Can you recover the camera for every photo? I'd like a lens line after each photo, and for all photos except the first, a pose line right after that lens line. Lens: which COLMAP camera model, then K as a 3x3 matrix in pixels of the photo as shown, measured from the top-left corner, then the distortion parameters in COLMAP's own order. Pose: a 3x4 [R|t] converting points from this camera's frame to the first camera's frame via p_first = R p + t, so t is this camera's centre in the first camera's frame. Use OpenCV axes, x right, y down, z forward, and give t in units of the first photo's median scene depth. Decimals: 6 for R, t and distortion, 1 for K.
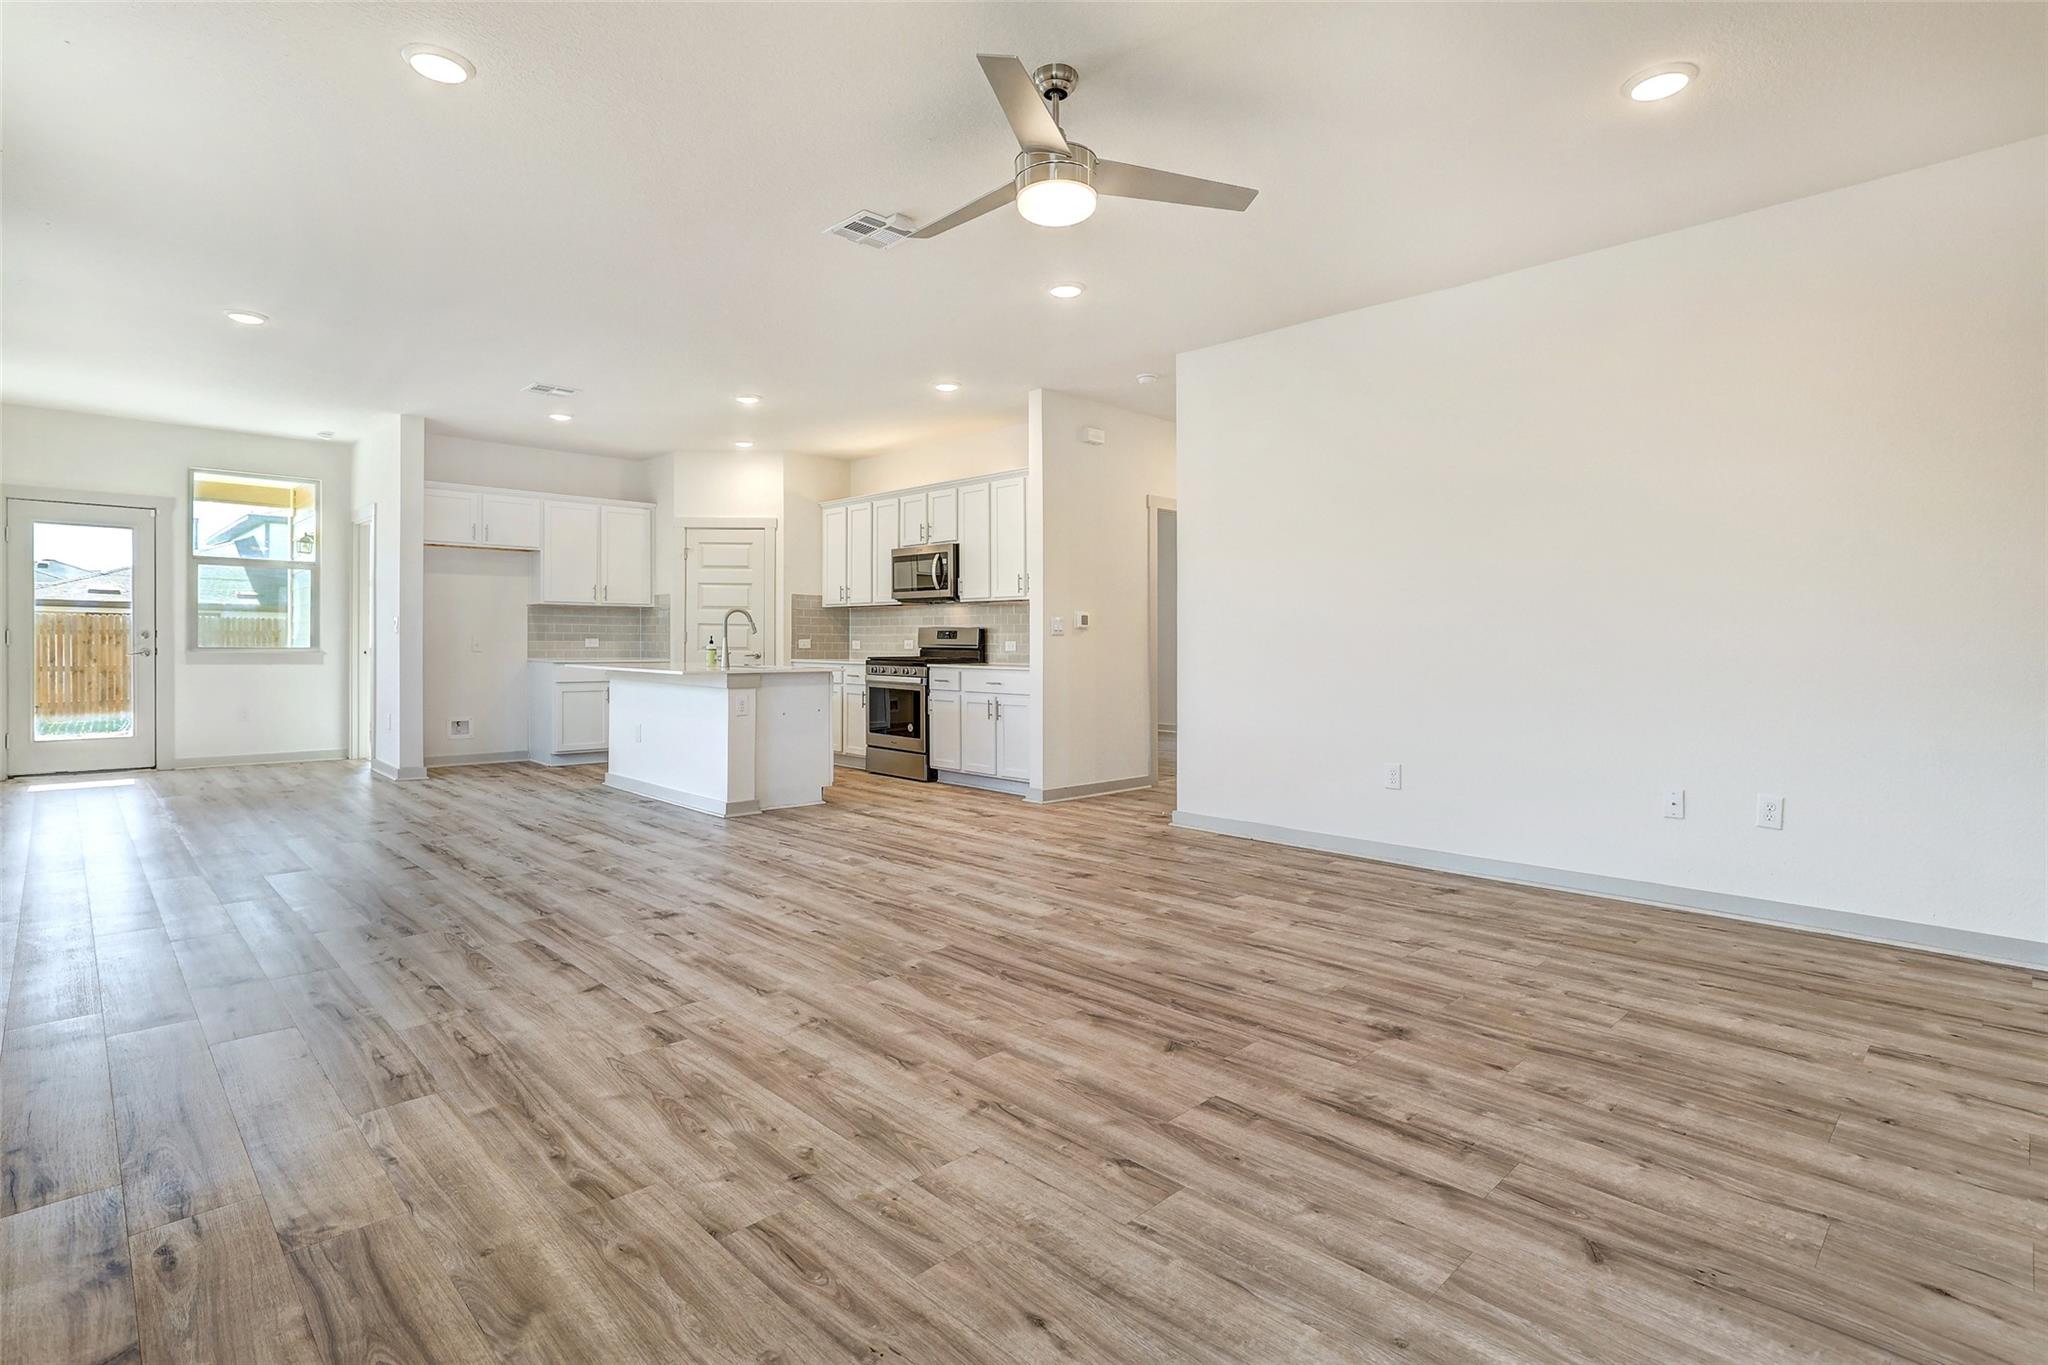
lens RADIAL K [[981.1, 0, 1024.5], [0, 981.1, 650.9], [0, 0, 1]] dist [-0.035415, 0.019941]
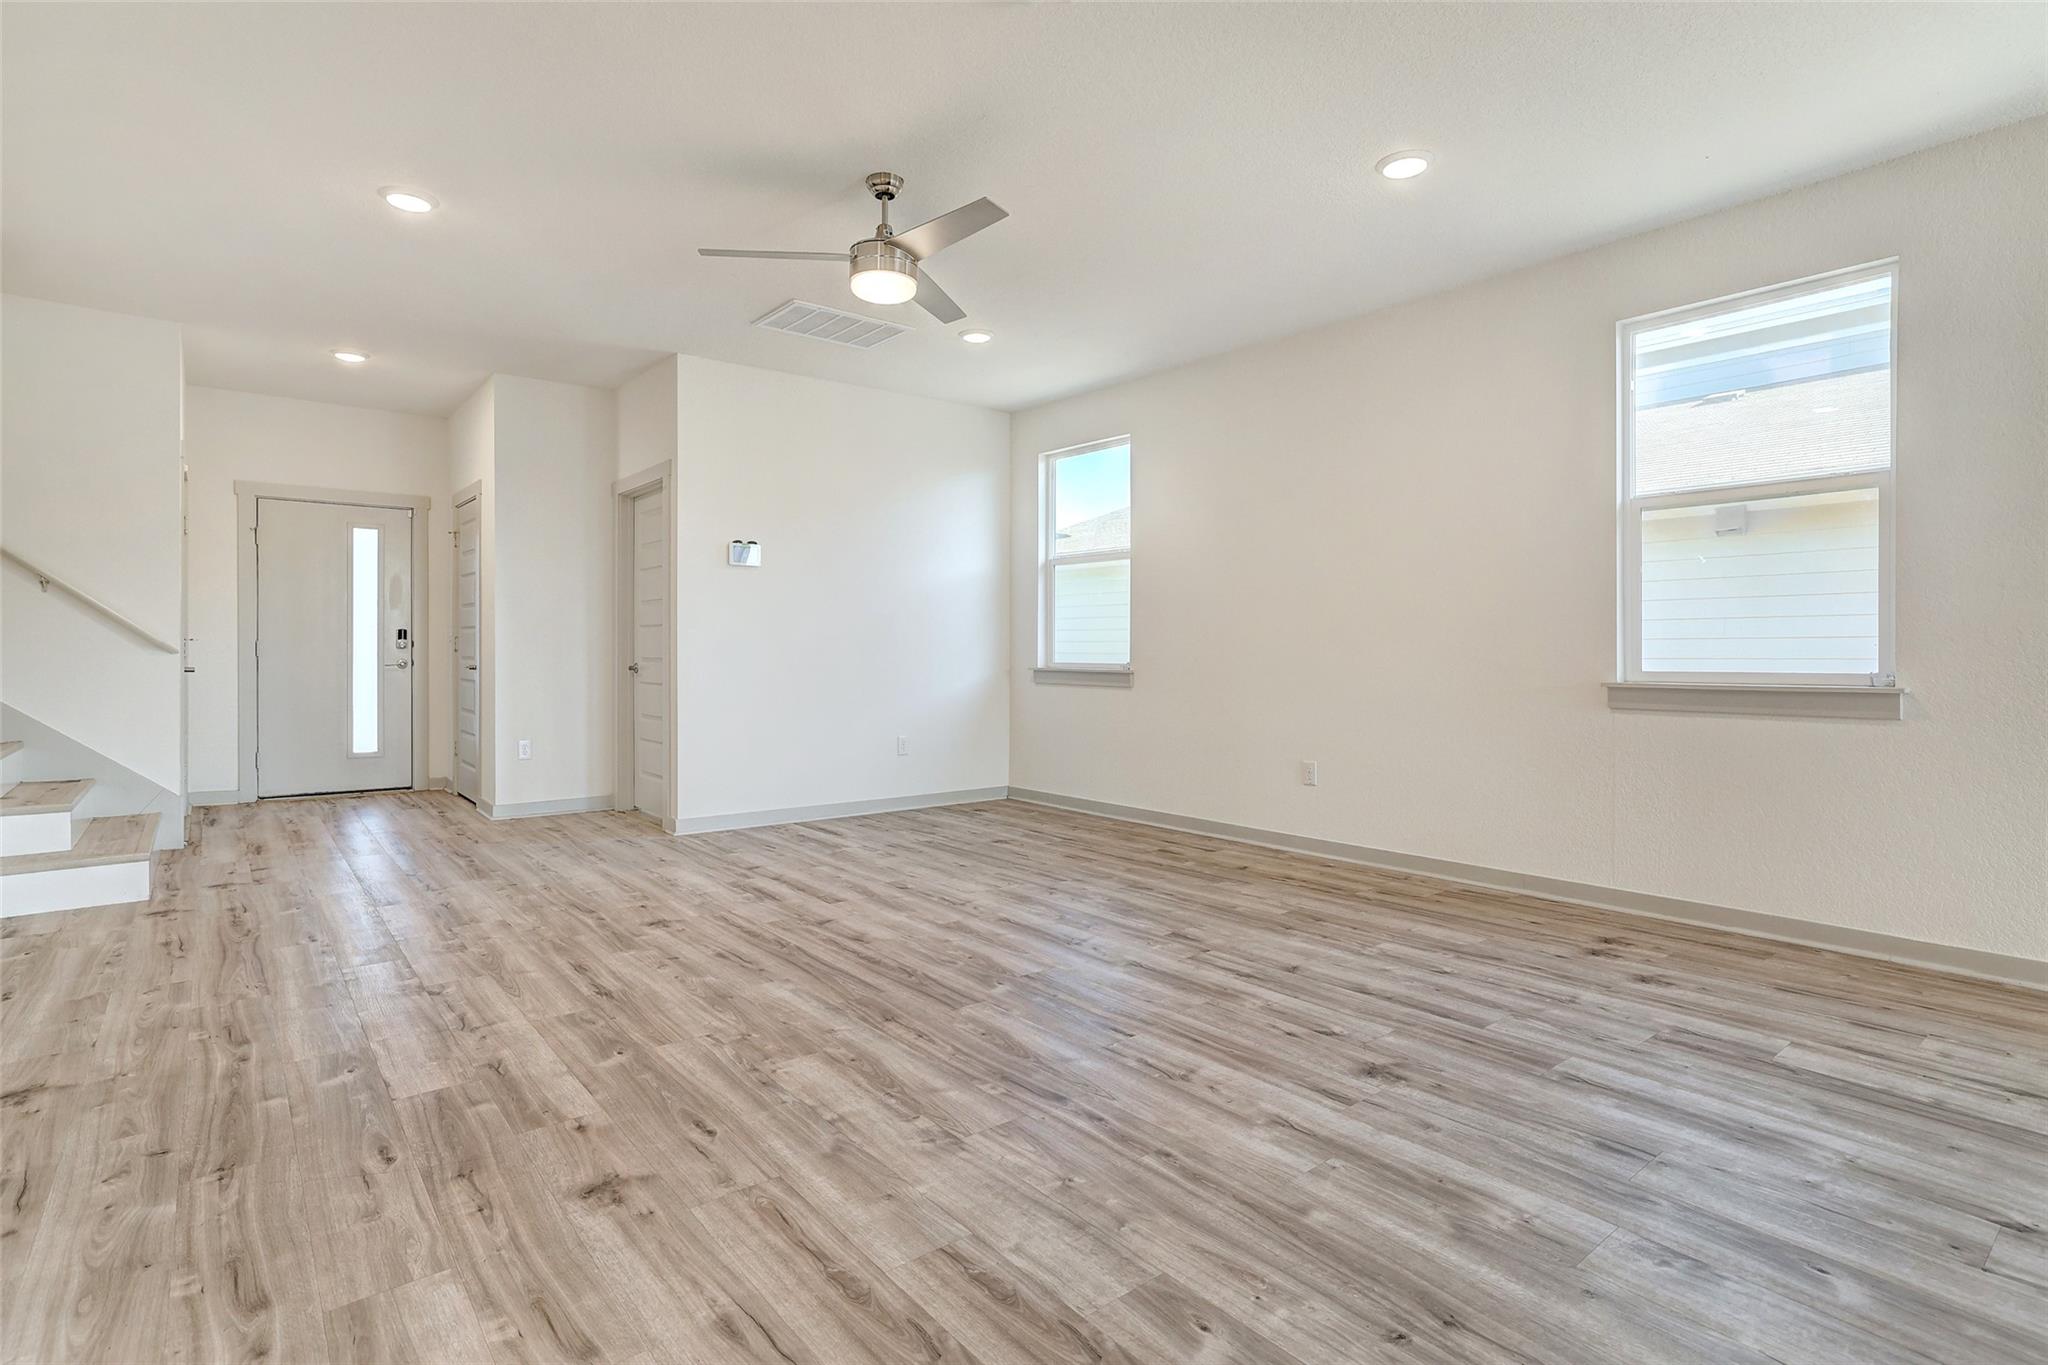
lens RADIAL K [[1018.8, 0, 1025.4], [0, 1018.8, 655.2], [0, 0, 1]] dist [-0.030877, 0.020442]
pose [[-0.995770, -0.011270, 0.091183, -0.265439], [-0.009793, 0.999814, 0.016633, -0.021212], [-0.091353, 0.015669, -0.995695, 2.334764]]
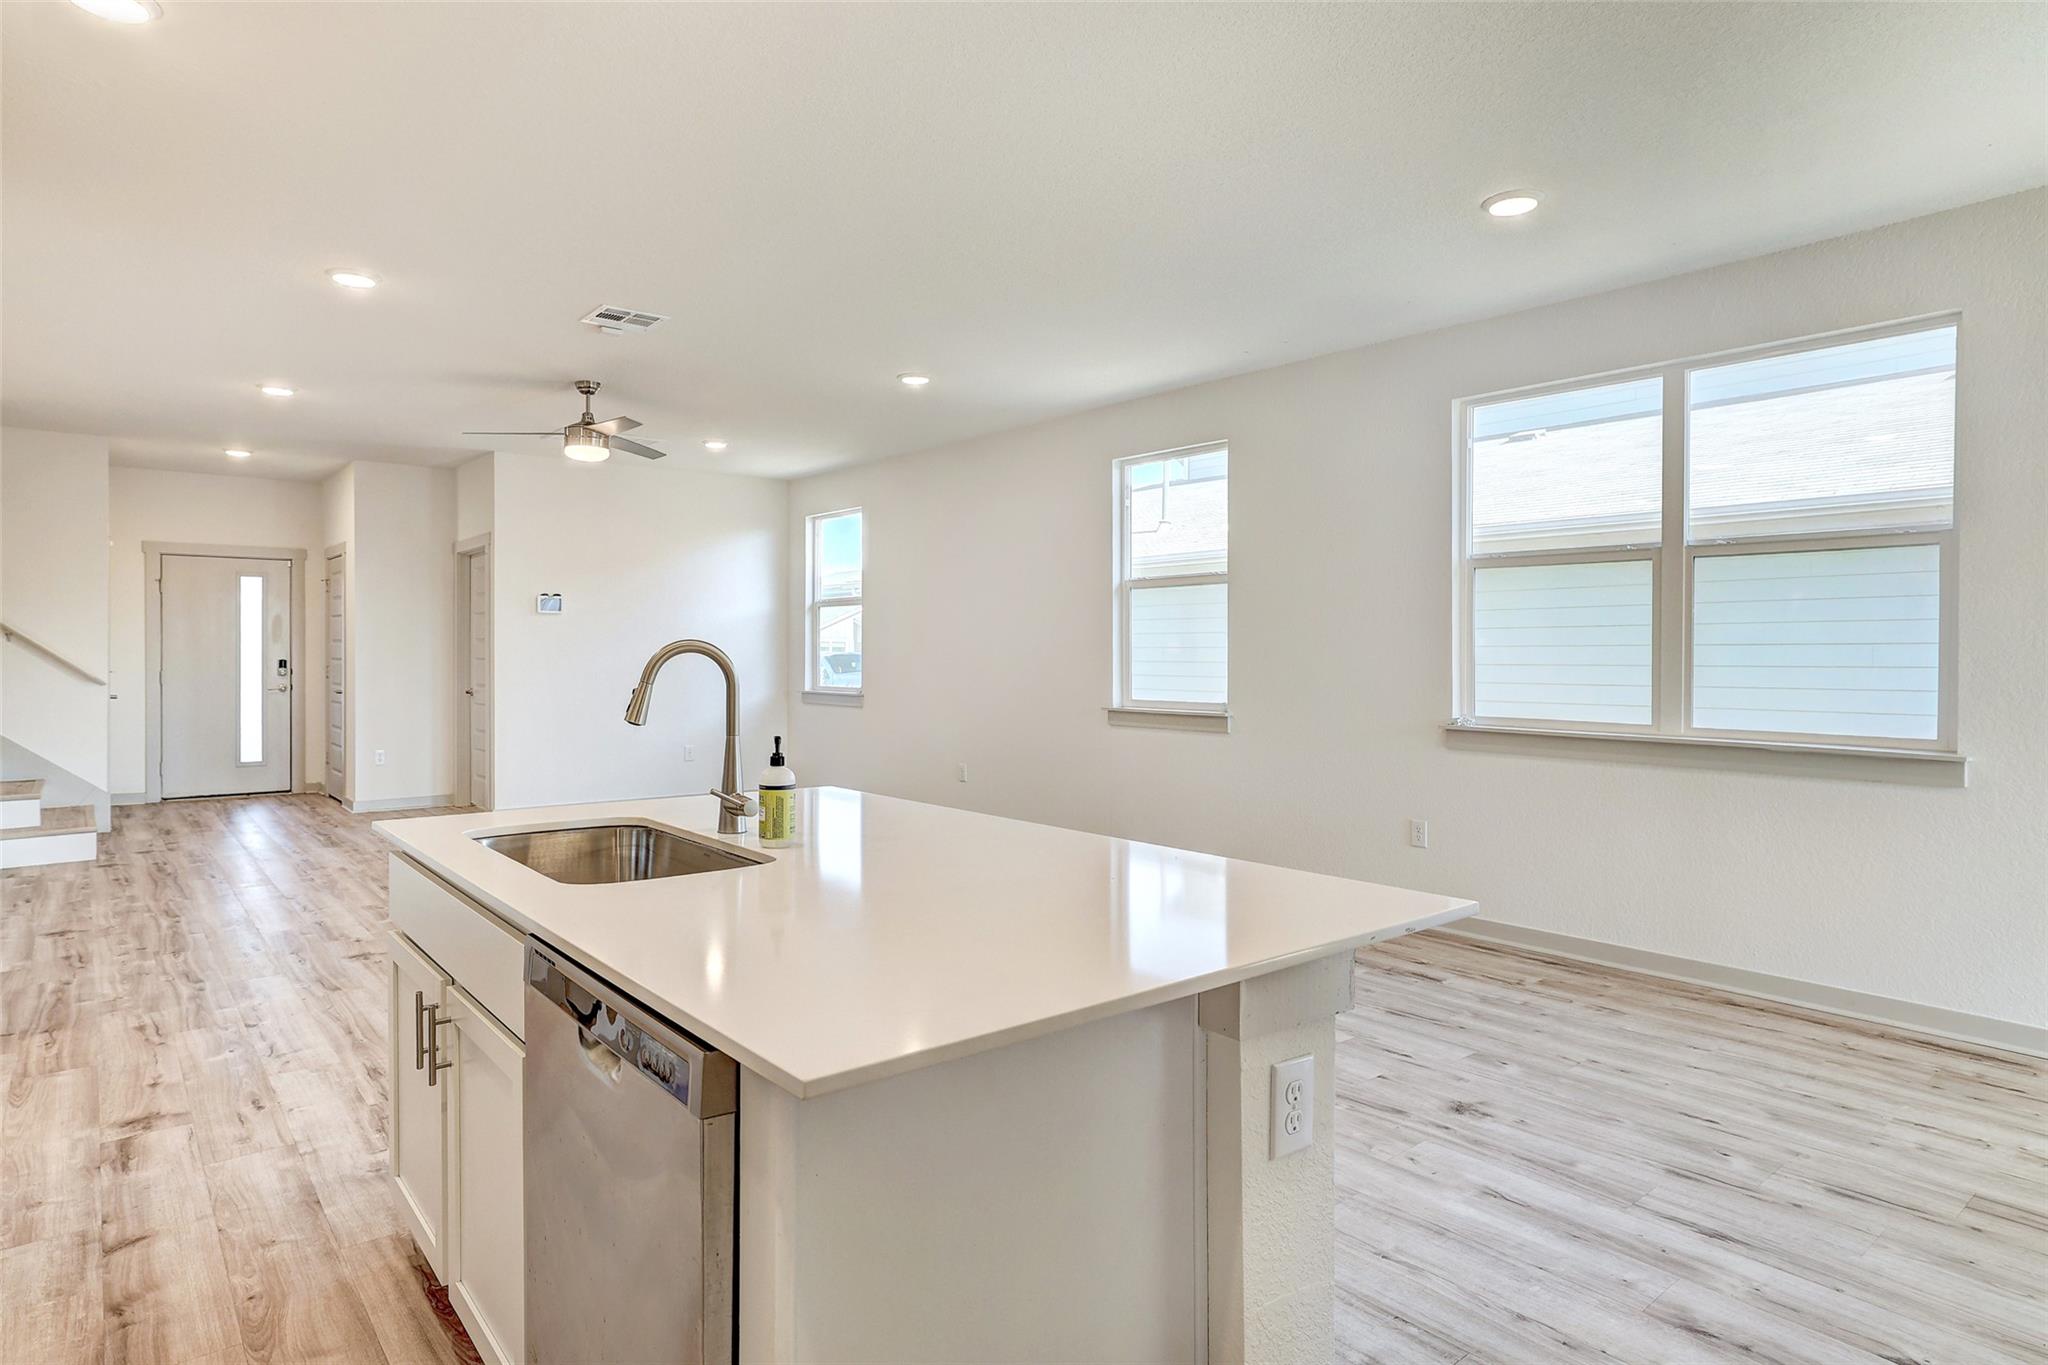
lens RADIAL K [[1161.0, 0, 1026.4], [0, 1161.0, 657.0], [0, 0, 1]] dist [0.002889, 0.002170]
pose [[-0.996287, -0.008589, 0.085660, -1.040527], [-0.007562, 0.999896, 0.012312, -0.099189], [-0.085756, 0.011619, -0.996248, 3.291249]]
